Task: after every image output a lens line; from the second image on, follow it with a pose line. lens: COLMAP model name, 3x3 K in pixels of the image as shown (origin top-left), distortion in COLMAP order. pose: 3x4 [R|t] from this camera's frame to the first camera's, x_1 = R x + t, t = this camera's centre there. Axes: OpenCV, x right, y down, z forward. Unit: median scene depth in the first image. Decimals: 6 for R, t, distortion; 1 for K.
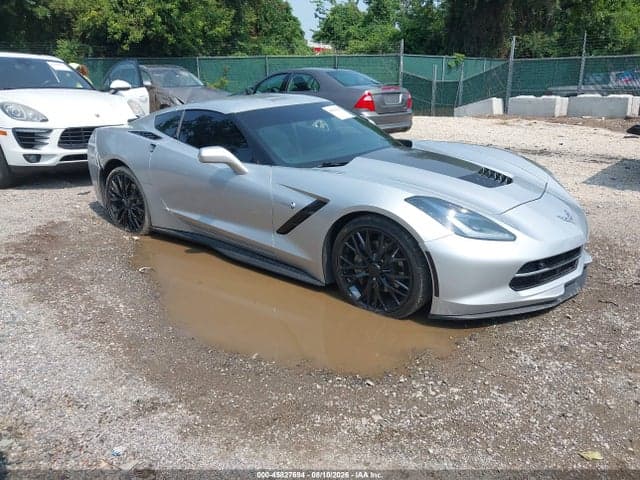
lens RADIAL K [[523.1, 0, 320.4], [0, 523.1, 211.5], [0, 0, 1]] dist [0.001078, 0.002428]
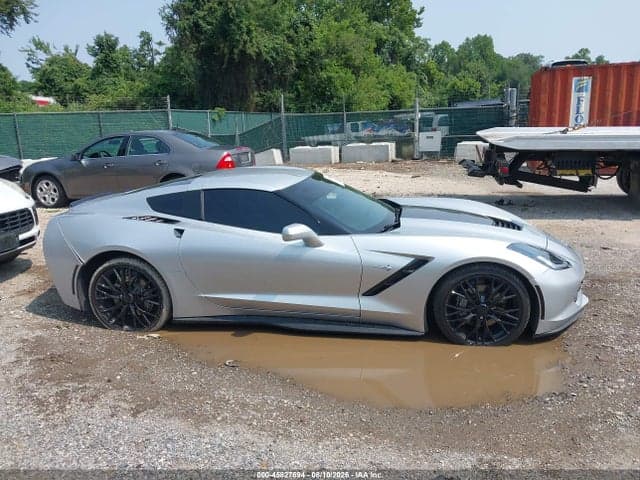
lens RADIAL K [[523.1, 0, 320.4], [0, 523.1, 211.5], [0, 0, 1]] dist [0.001078, 0.002428]
pose [[0.867312, -0.103732, 0.486836, -0.147366], [0.147621, 0.987647, -0.052549, -0.019321], [-0.475371, 0.117444, 0.871912, 0.019396]]
